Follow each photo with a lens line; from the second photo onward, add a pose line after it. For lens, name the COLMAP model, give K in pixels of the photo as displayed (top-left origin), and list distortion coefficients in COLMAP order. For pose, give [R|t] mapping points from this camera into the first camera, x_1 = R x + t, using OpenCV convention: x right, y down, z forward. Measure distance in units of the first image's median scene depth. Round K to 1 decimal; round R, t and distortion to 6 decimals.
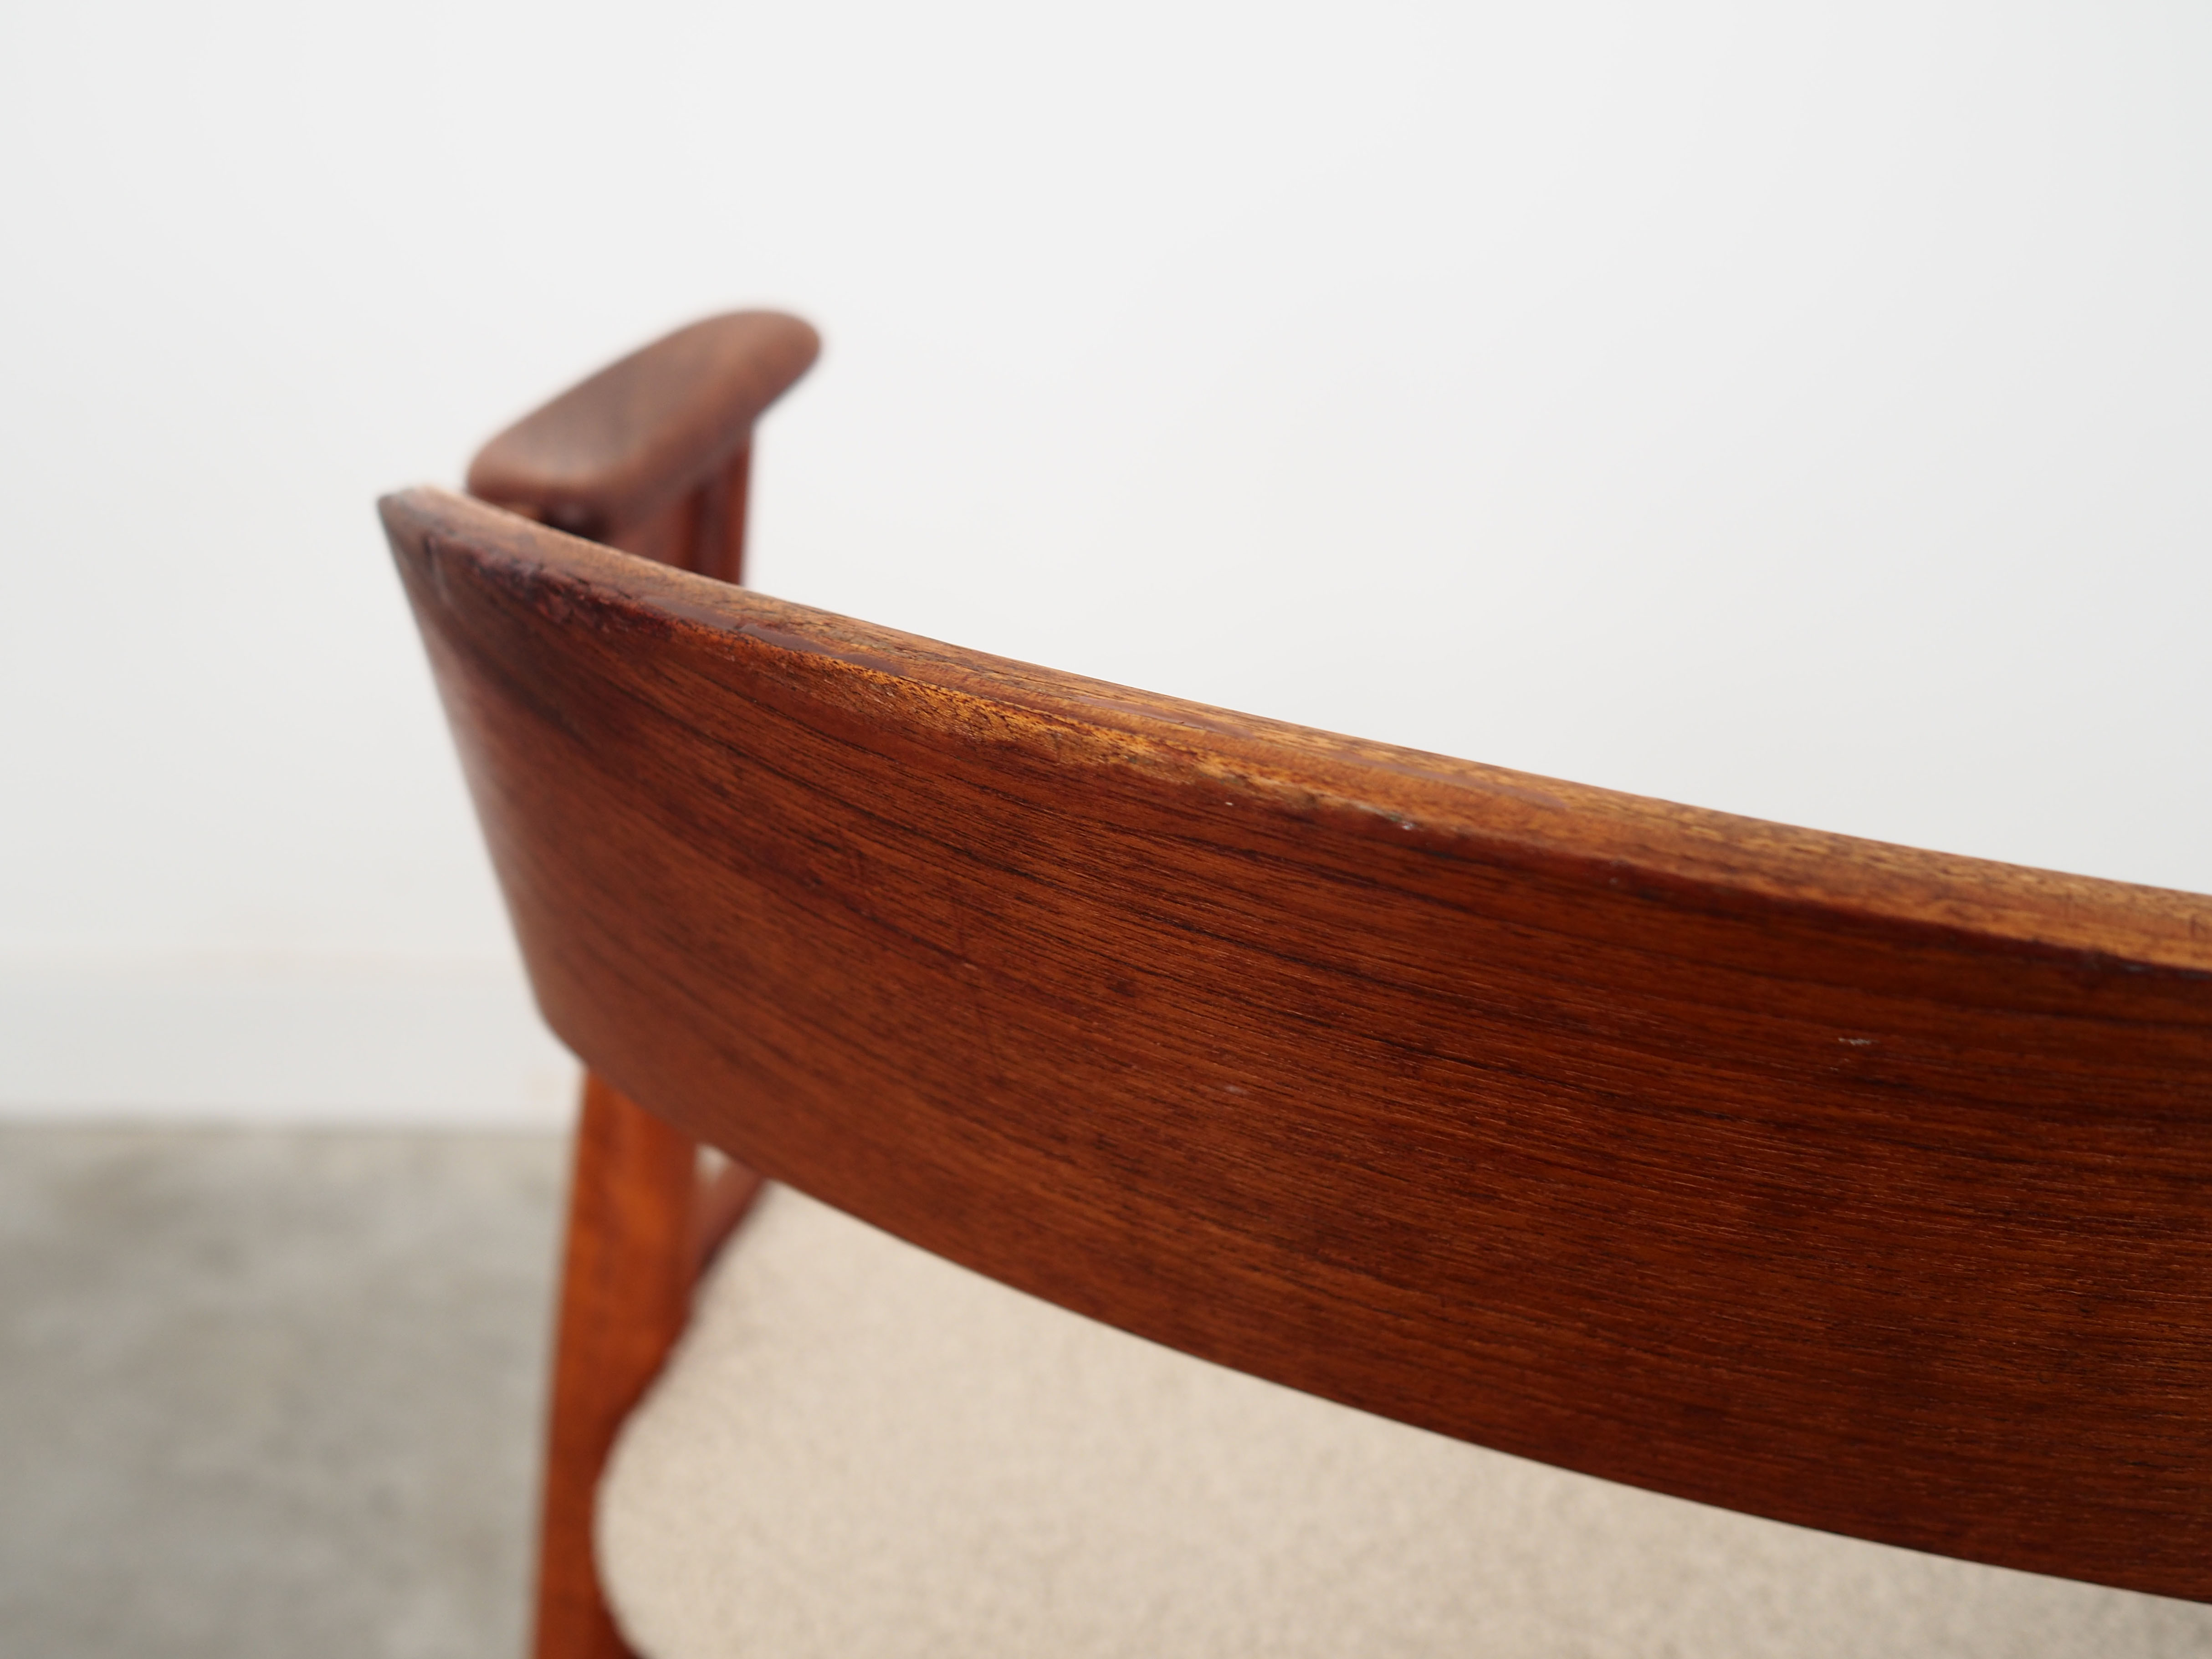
lens RADIAL K [[2303.7, 0, 1106.0], [0, 2303.7, 829.5], [0, 0, 1]] dist [-0.007918, -0.005325]
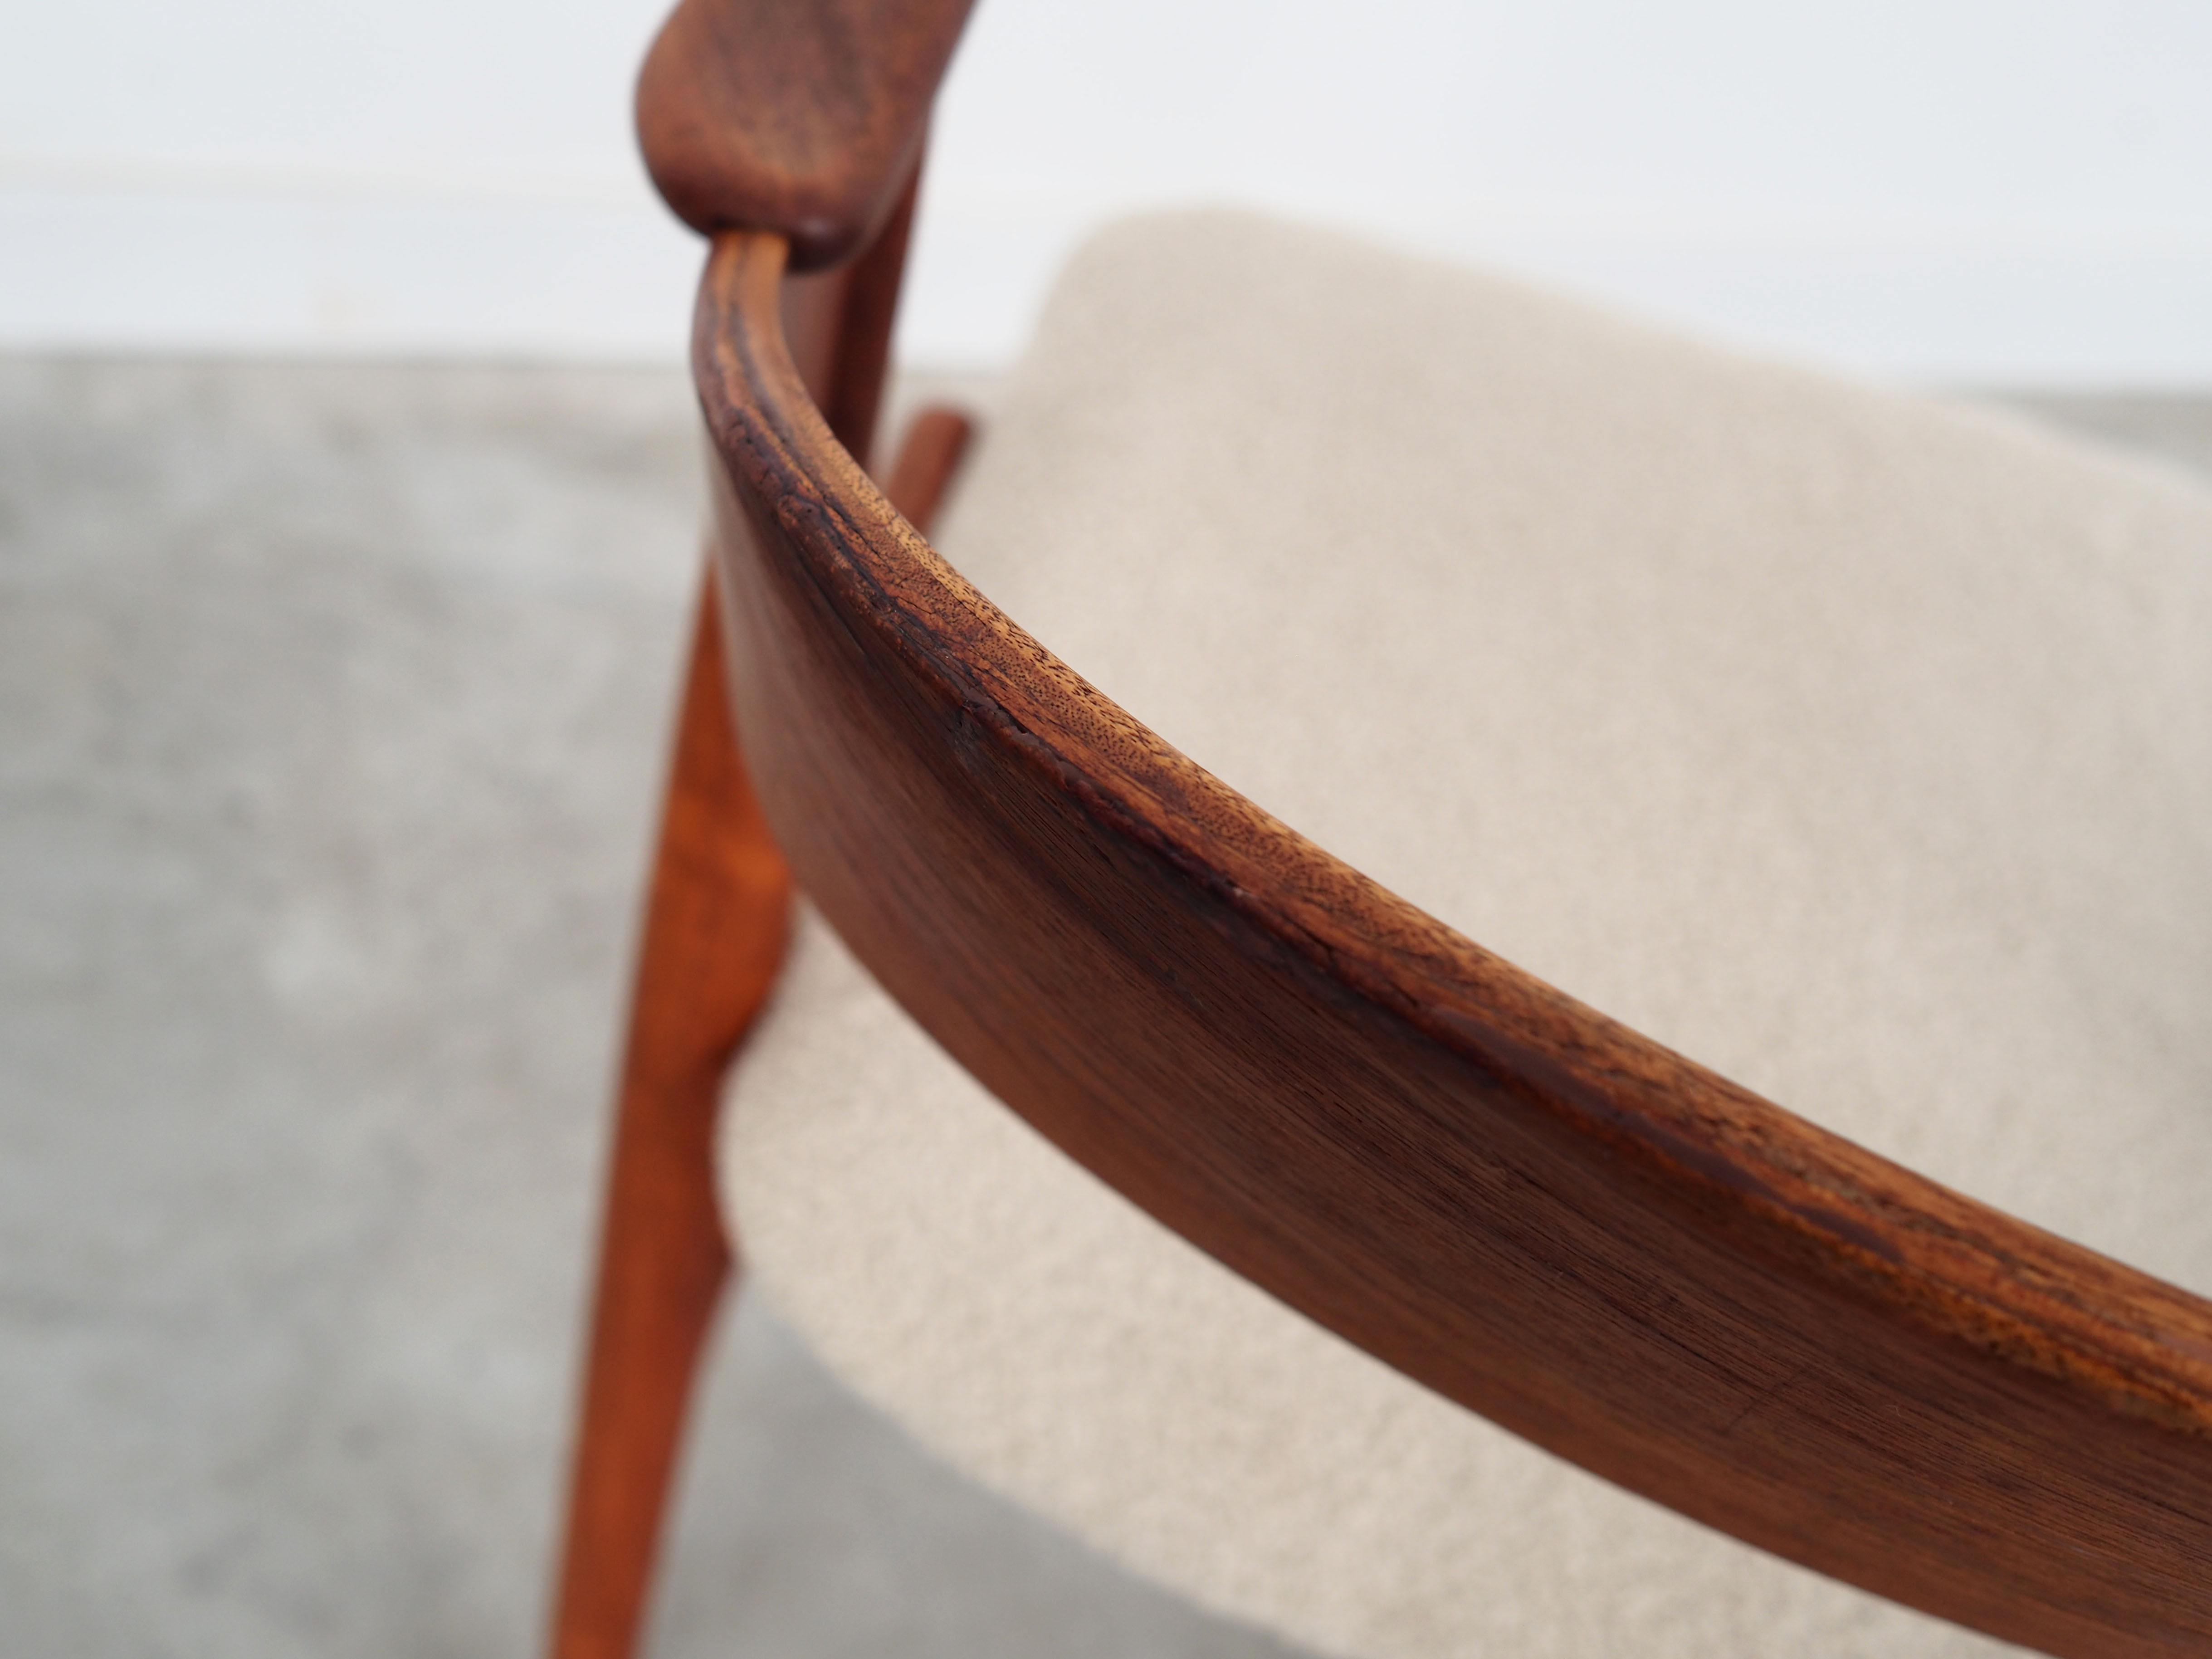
lens RADIAL K [[2303.6, 0, 1106.0], [0, 2303.6, 829.5], [0, 0, 1]] dist [-0.007918, -0.005325]
pose [[0.987480, -0.000082, 0.157745, -0.436488], [-0.067941, 0.902274, 0.425777, -0.467211], [-0.142364, -0.431164, 0.890971, 0.446296]]
